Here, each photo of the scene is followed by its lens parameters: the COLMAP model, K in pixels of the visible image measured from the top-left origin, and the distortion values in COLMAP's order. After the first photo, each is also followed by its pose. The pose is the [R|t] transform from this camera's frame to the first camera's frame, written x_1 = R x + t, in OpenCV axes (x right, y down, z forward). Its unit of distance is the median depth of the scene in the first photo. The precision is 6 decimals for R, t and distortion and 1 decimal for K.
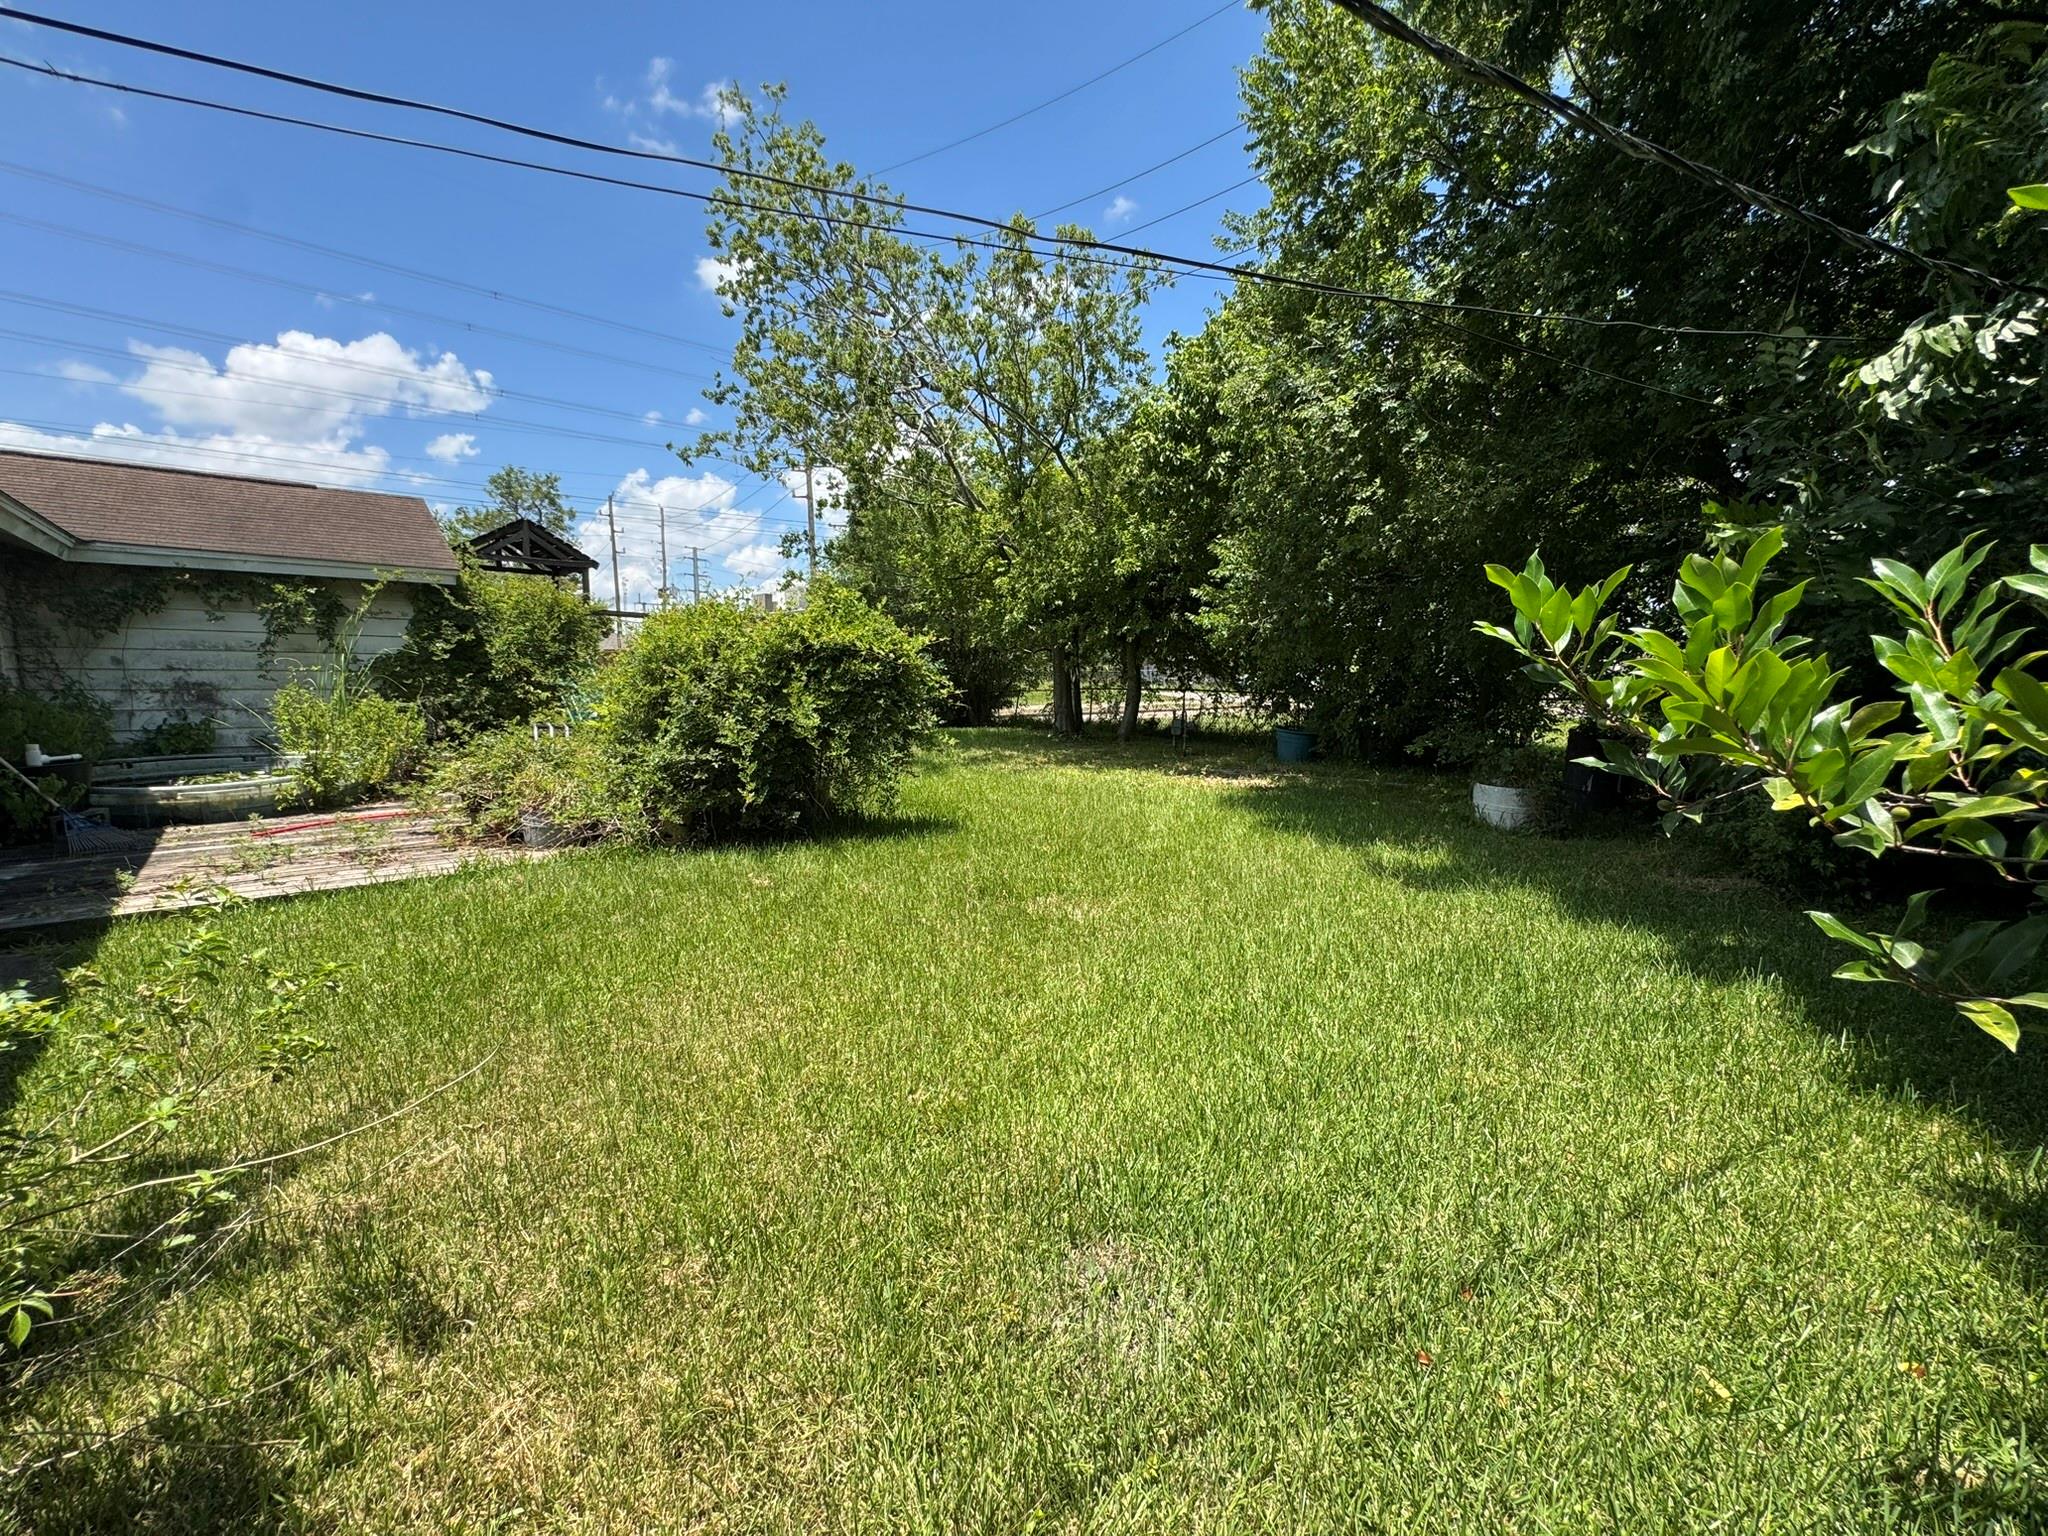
lens RADIAL K [[826.1, 0, 1028.7], [0, 826.1, 767.2], [0, 0, 1]] dist [0.000594, -0.000811]
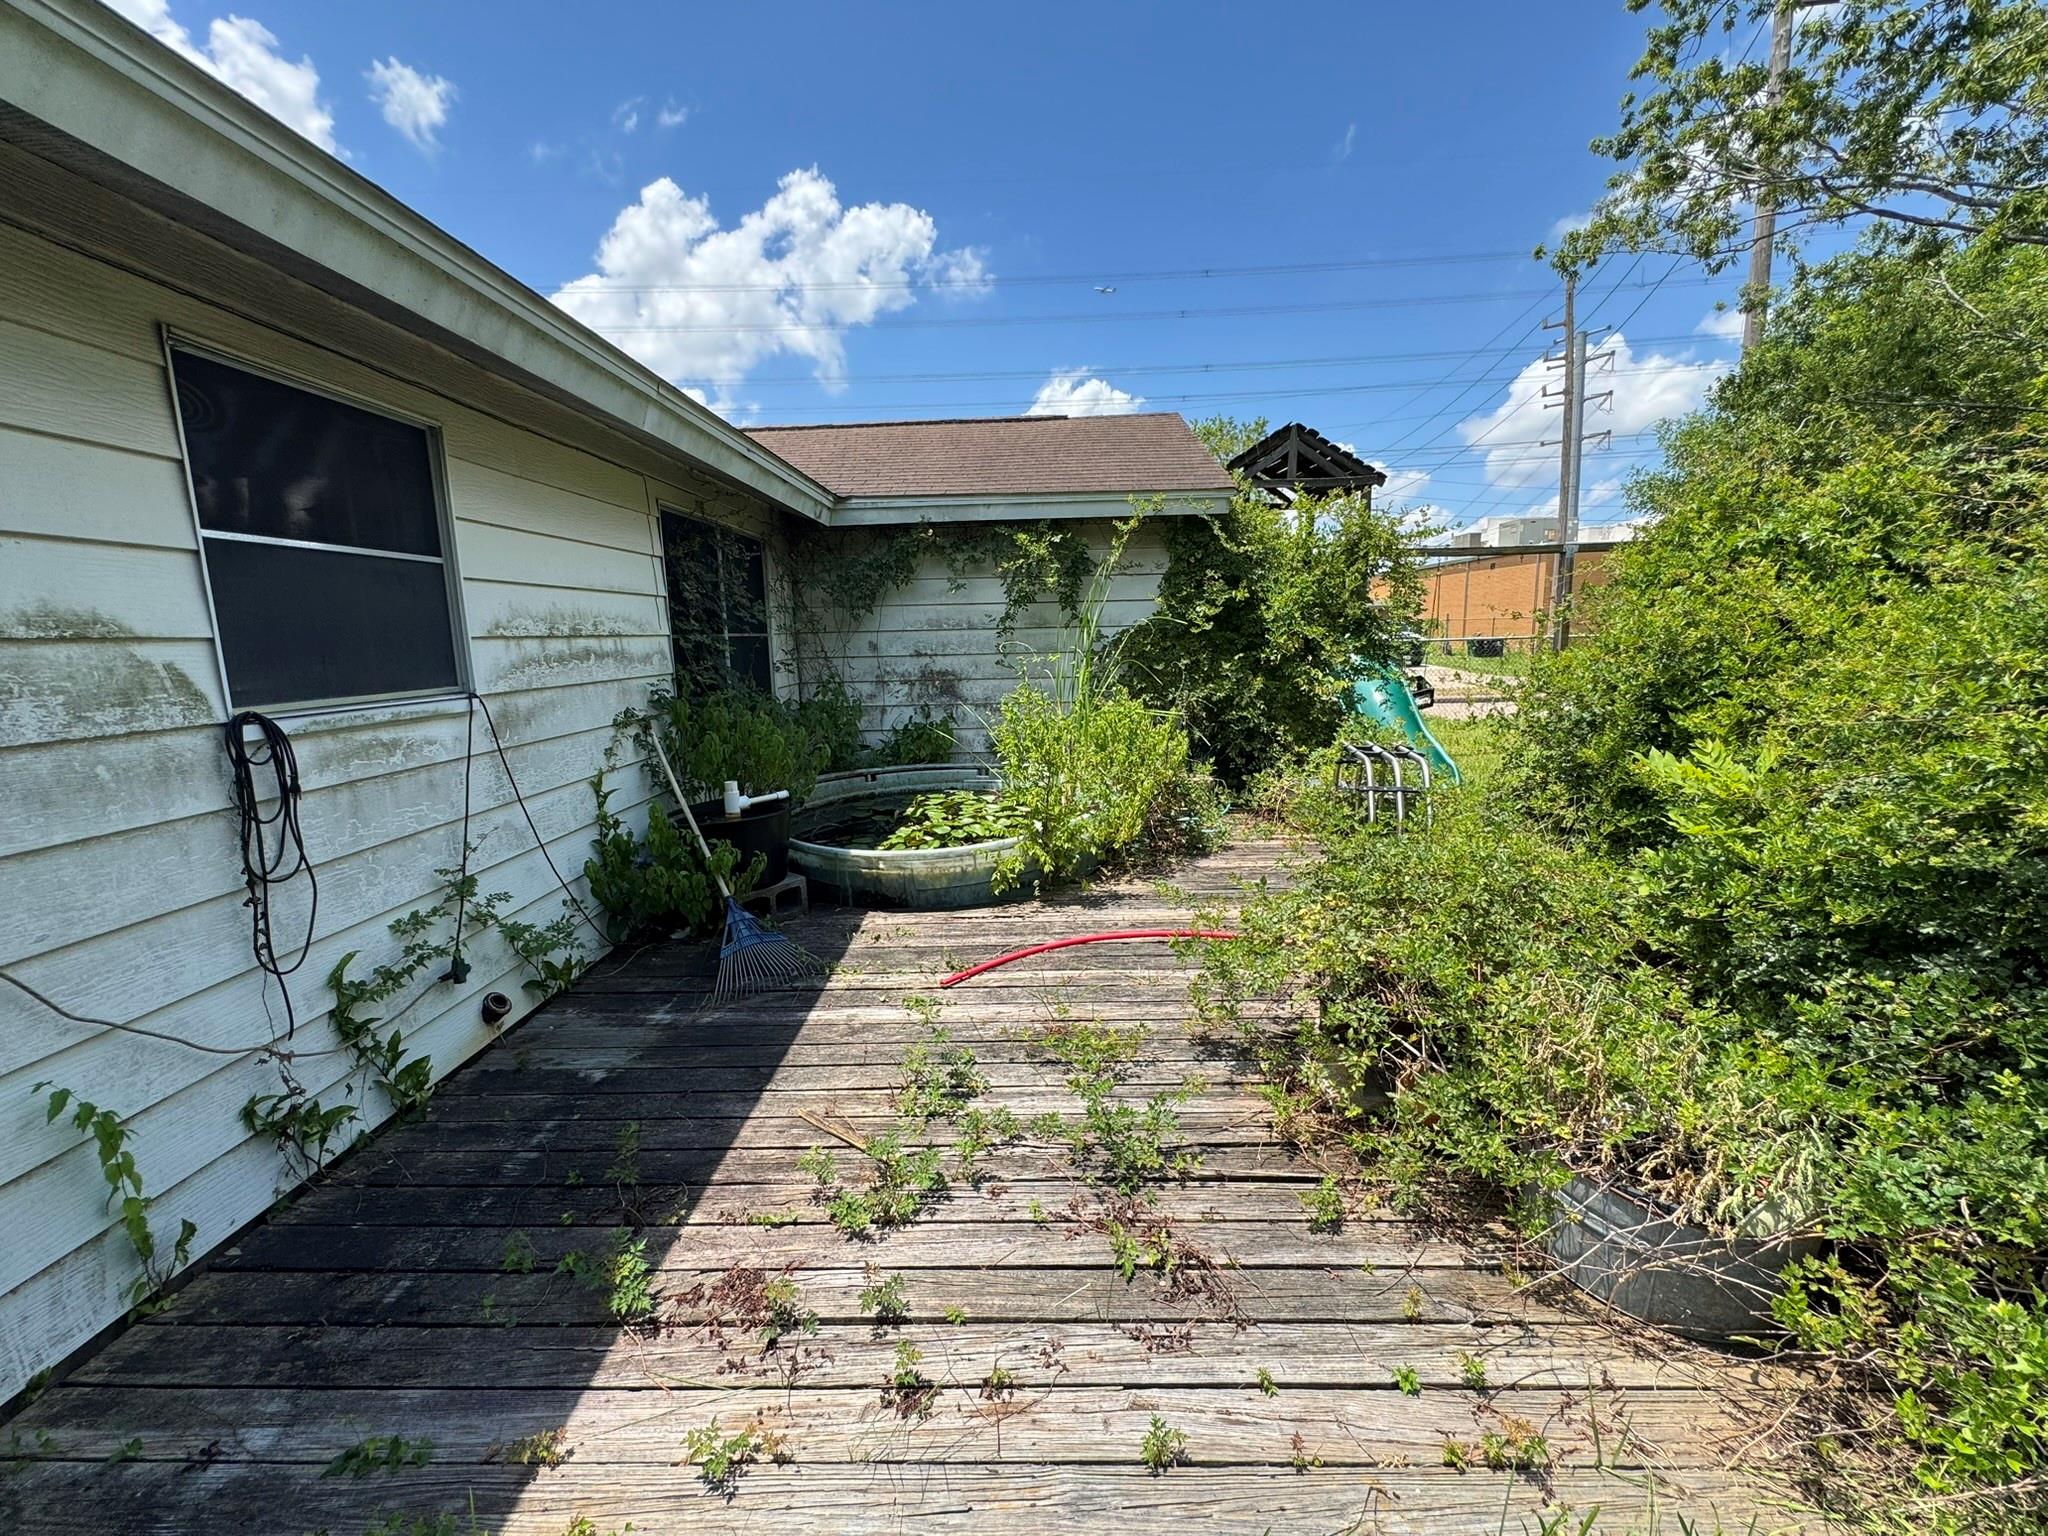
lens RADIAL K [[826.1, 0, 1023.0], [0, 826.1, 764.9], [0, 0, 1]] dist [0.000594, -0.000811]
pose [[0.731174, 0.079931, -0.677492, -0.402641], [-0.046648, 0.996646, 0.067241, -0.069512], [0.680594, -0.017561, 0.732450, 0.469218]]
